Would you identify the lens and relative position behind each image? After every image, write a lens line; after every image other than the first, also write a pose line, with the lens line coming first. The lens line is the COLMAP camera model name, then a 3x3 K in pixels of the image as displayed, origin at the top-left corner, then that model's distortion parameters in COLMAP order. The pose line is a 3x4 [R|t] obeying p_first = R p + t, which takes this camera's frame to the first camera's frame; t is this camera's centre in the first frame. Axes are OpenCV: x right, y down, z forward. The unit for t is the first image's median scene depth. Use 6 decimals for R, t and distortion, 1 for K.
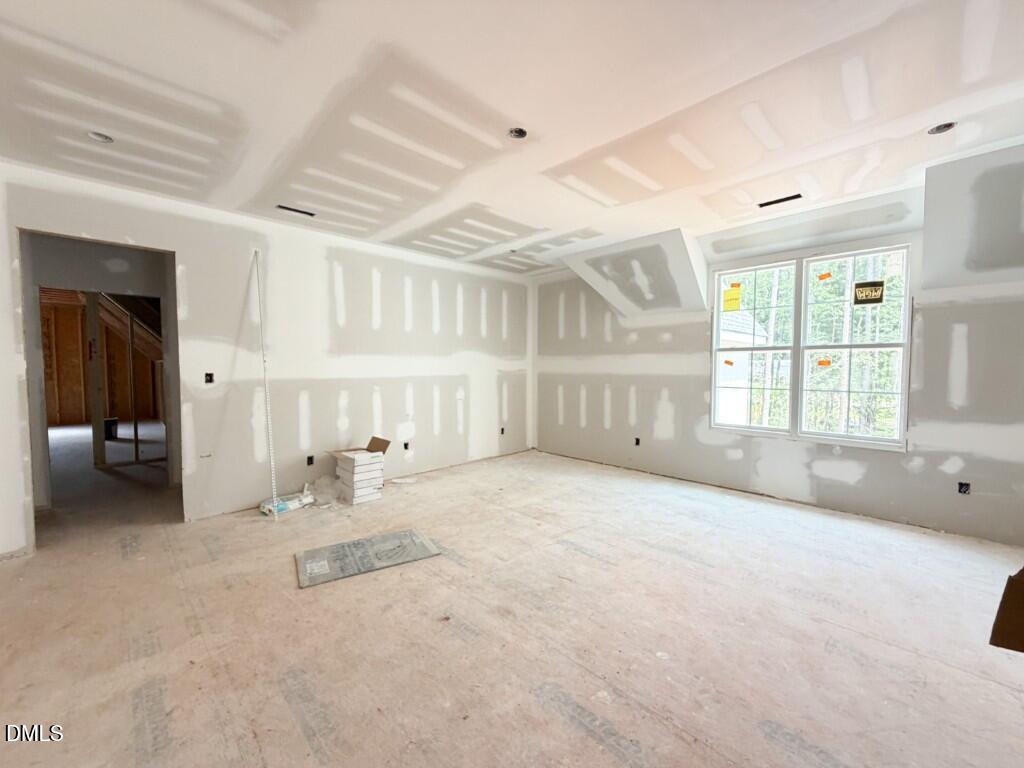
lens RADIAL K [[408.6, 0, 510.0], [0, 408.6, 385.1], [0, 0, 1]] dist [-0.001512, 0.000707]
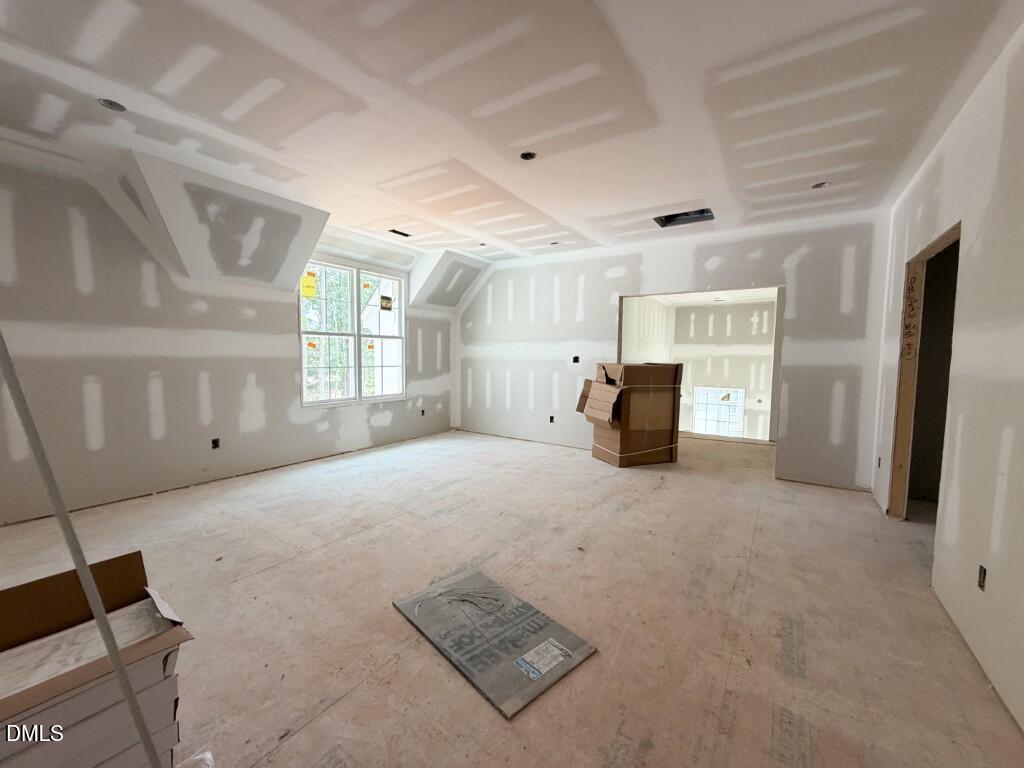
lens RADIAL K [[408.6, 0, 507.1], [0, 408.6, 386.0], [0, 0, 1]] dist [-0.001512, 0.000707]
pose [[-0.193064, -0.076534, 0.978197, -0.767464], [0.031833, 0.995940, 0.084205, -0.025305], [-0.980670, 0.047396, -0.189843, 0.843053]]
